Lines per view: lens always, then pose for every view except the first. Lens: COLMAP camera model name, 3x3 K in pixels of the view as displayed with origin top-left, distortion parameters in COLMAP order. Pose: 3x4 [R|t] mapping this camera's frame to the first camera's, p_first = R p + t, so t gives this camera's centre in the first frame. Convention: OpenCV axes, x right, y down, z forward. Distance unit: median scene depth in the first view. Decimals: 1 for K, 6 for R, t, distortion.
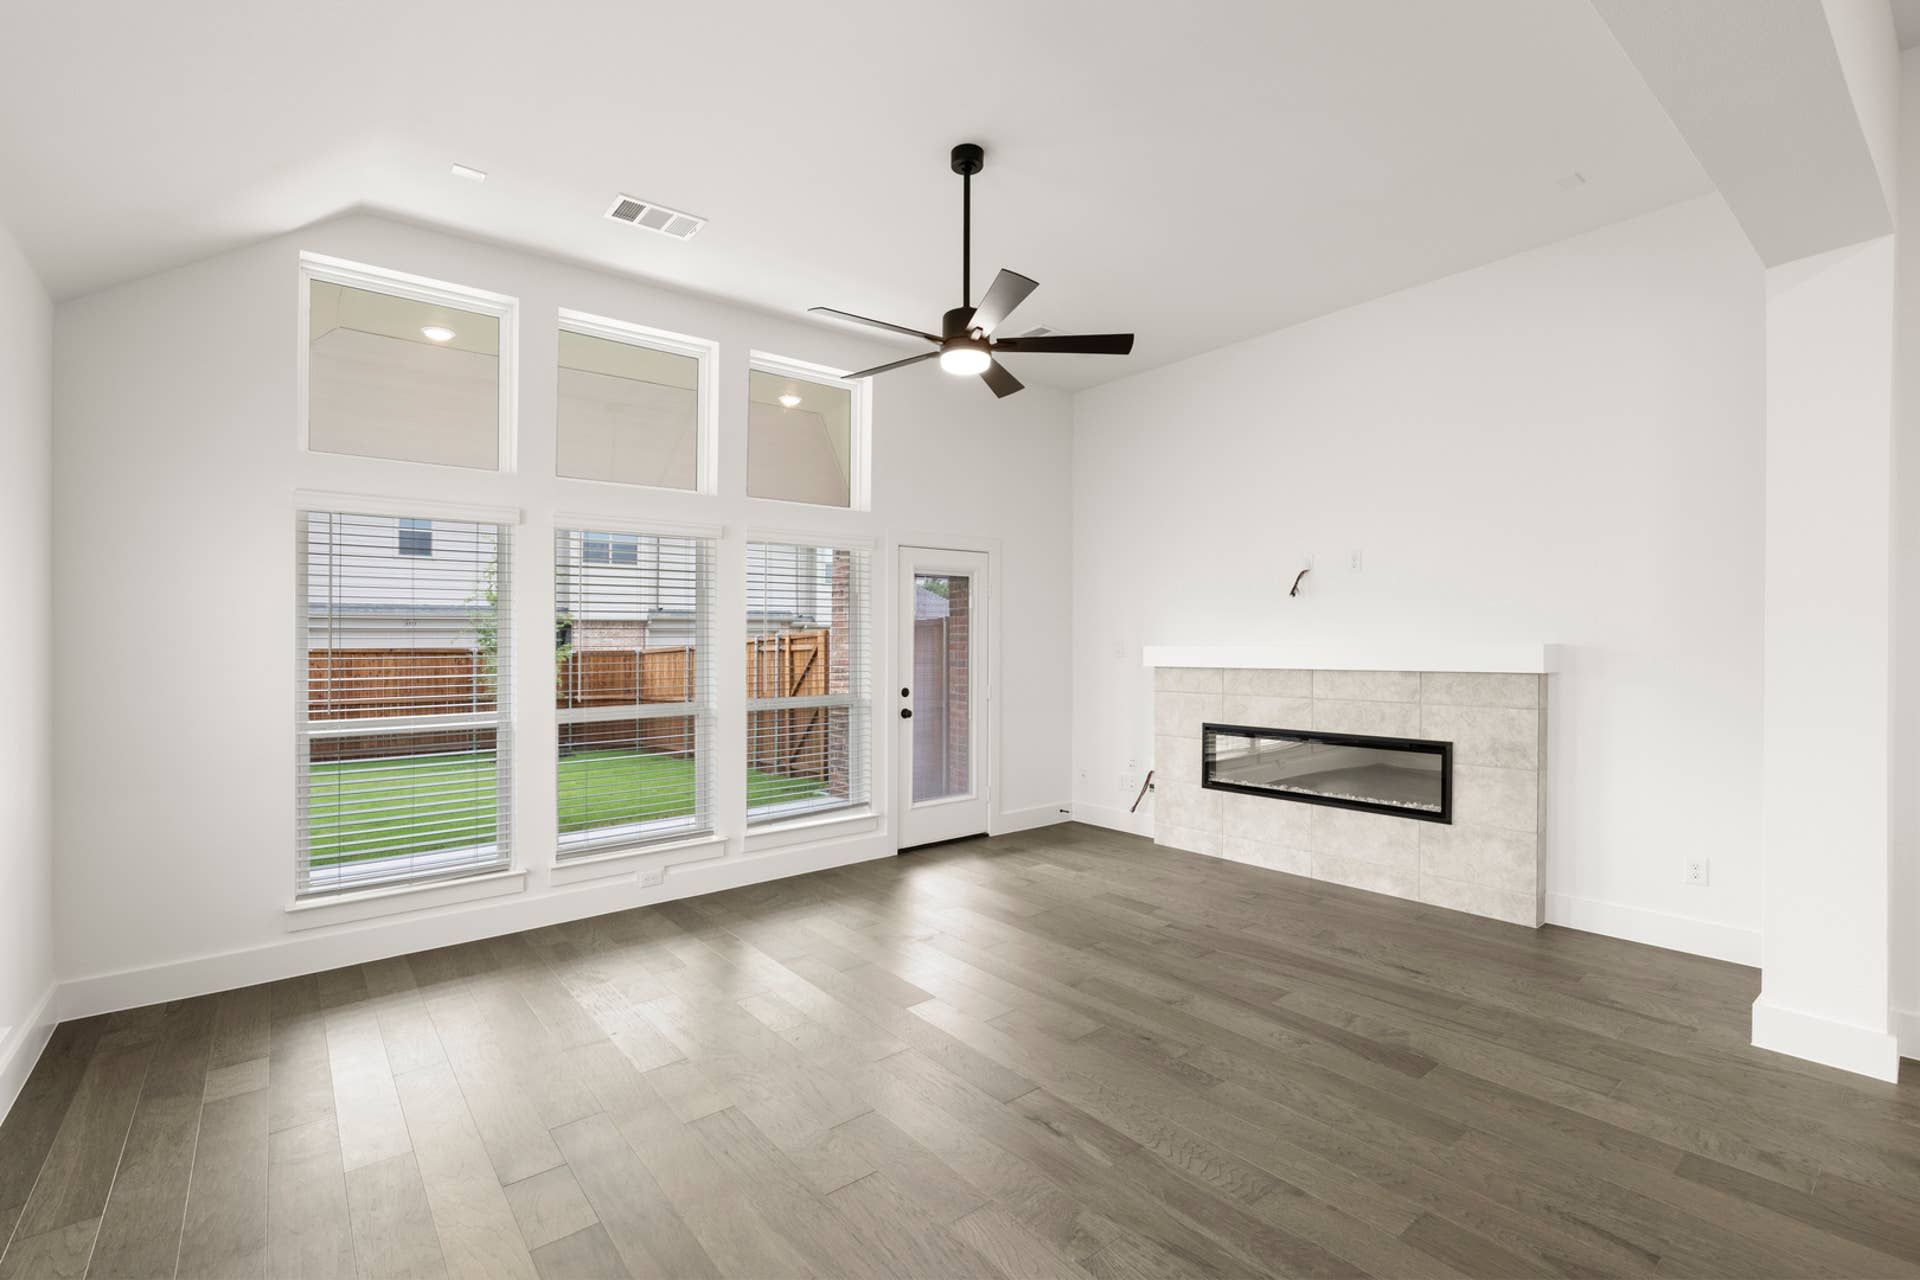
lens RADIAL K [[848.4, 0, 941.9], [0, 848.4, 638.4], [0, 0, 1]] dist [-0.001839, 0.000134]
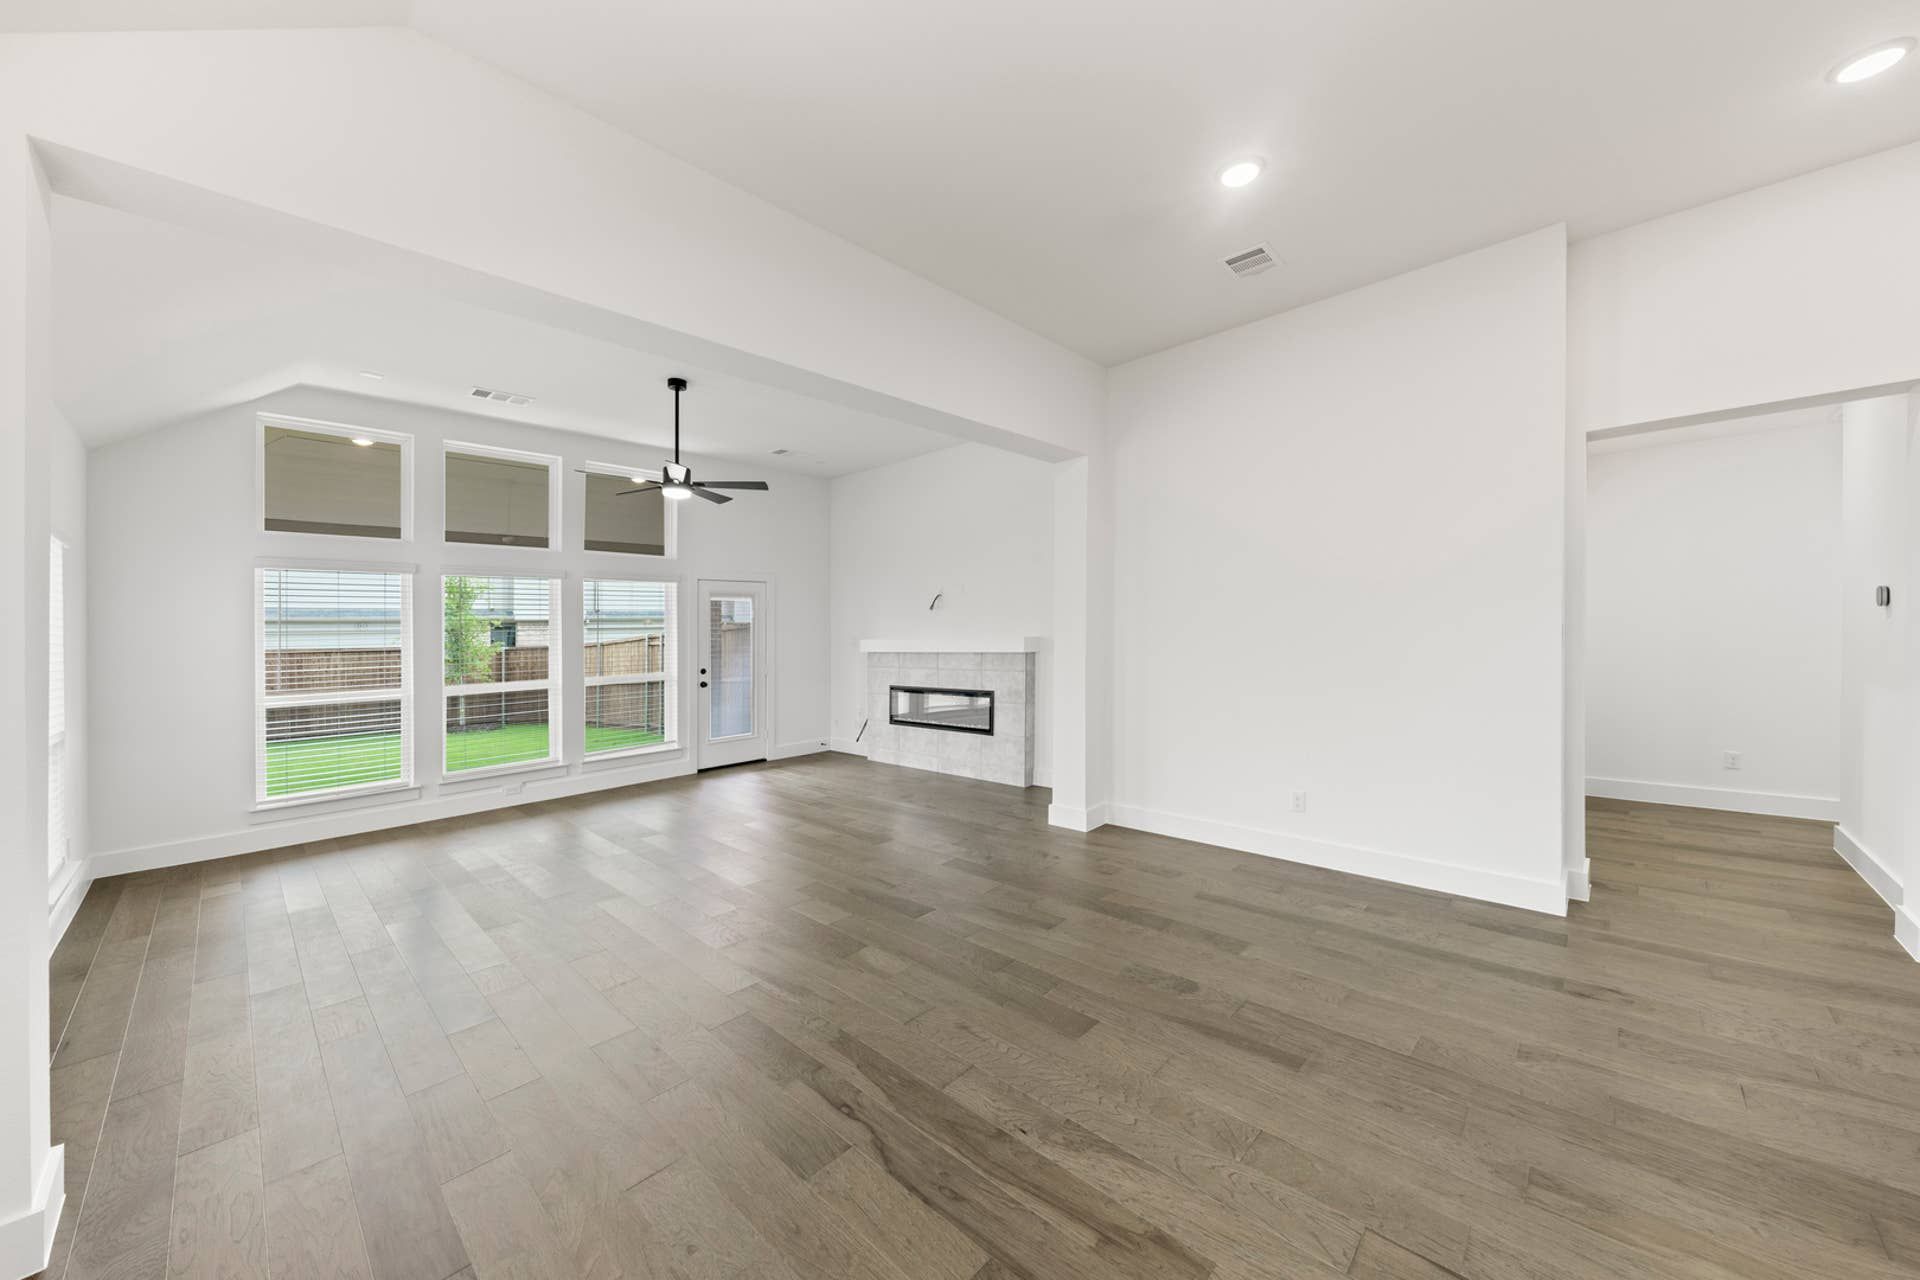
lens RADIAL K [[679.4, 0, 981.0], [0, 679.4, 628.7], [0, 0, 1]] dist [0.006999, -0.000473]
pose [[0.985634, -0.013598, 0.168344, 0.315480], [0.013514, 0.999907, 0.001643, -0.014347], [-0.168351, 0.000655, 0.985727, -0.427823]]
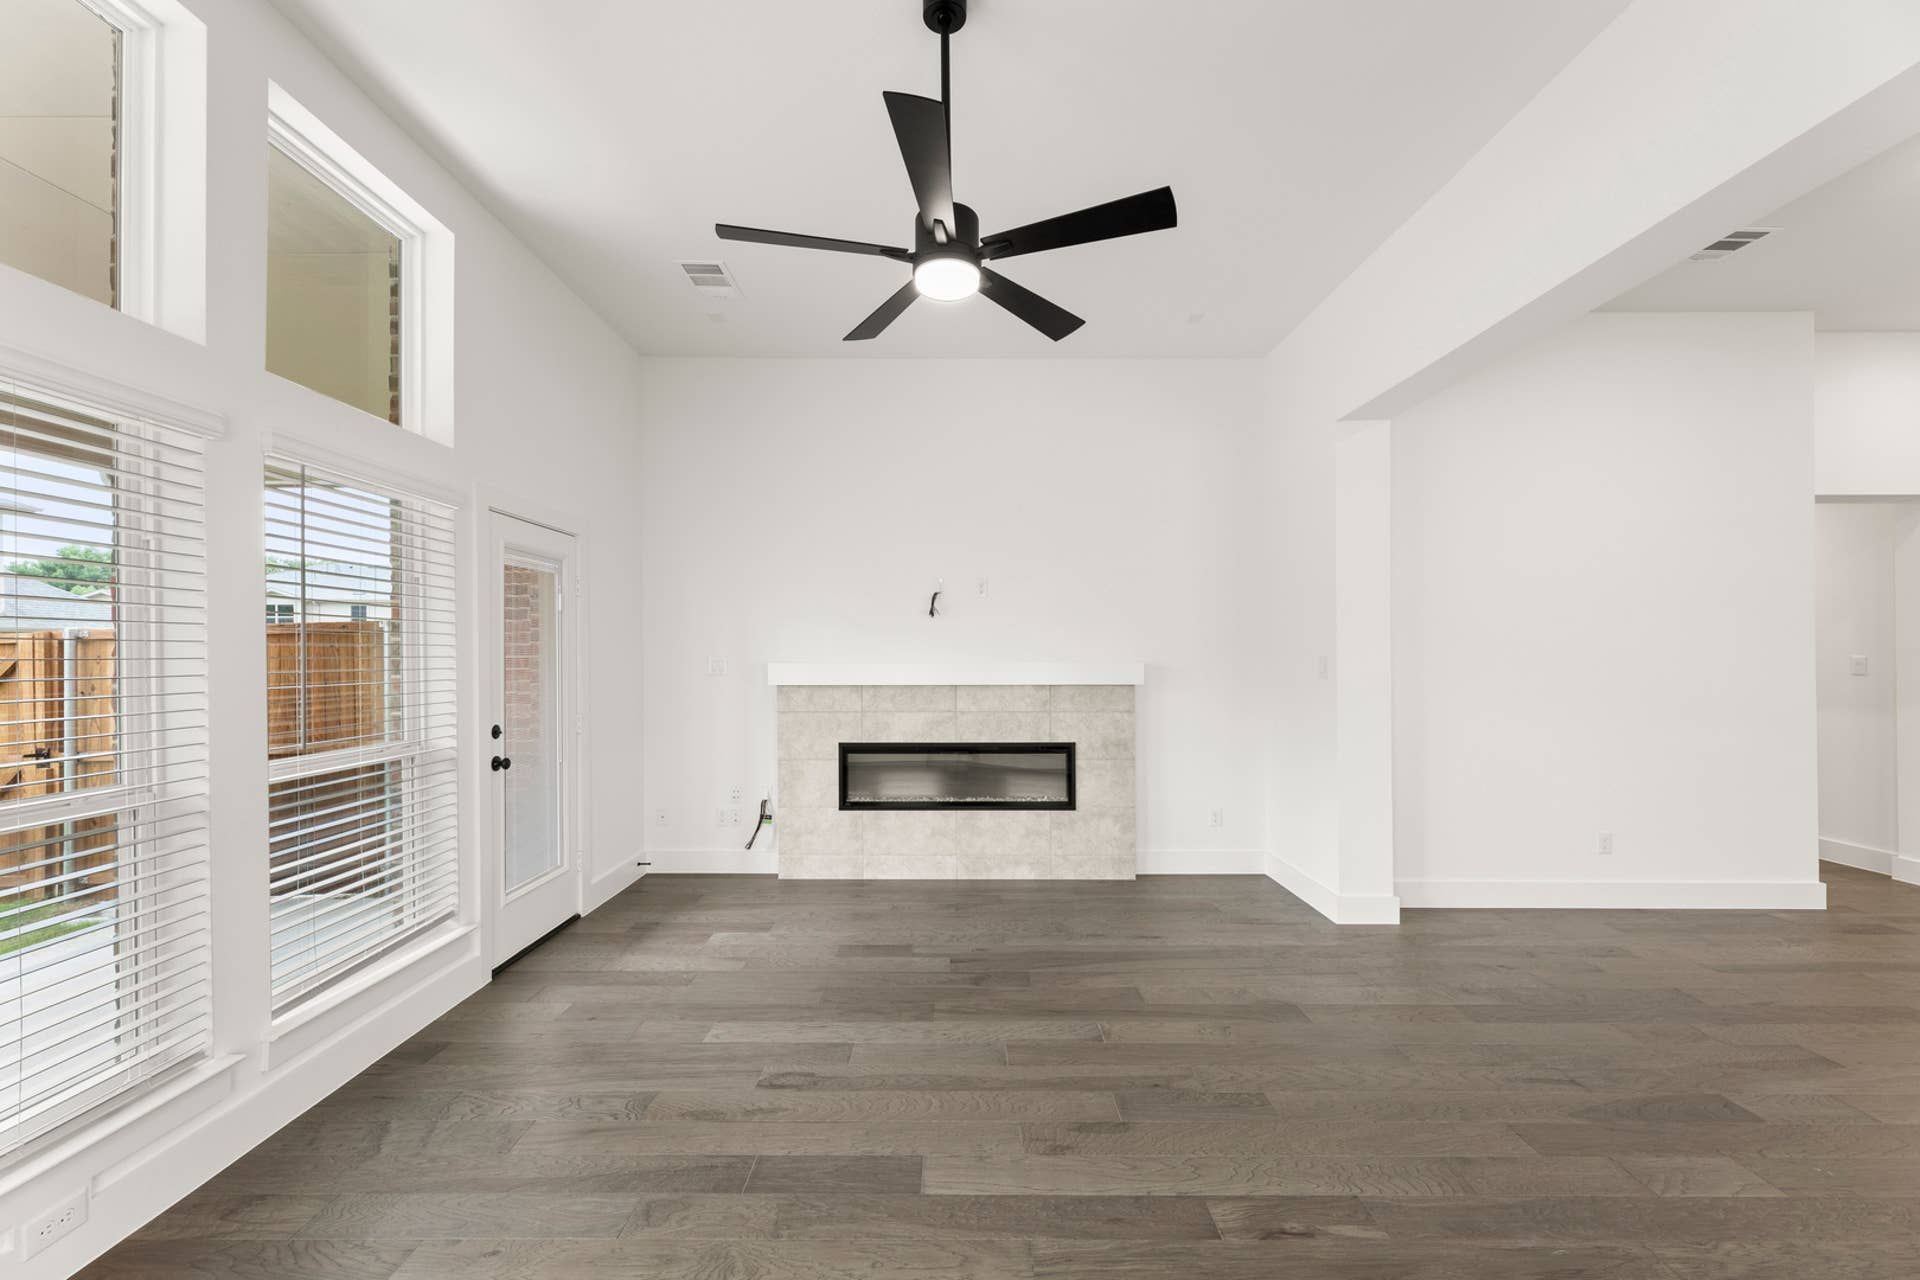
lens RADIAL K [[780.9, 0, 966.1], [0, 780.9, 663.3], [0, 0, 1]] dist [0.002955, 0.000229]
pose [[0.616707, 0.003436, 0.787185, -0.364579], [-0.011546, 0.999922, 0.004681, 0.004436], [-0.787108, -0.011975, 0.616699, 0.413906]]
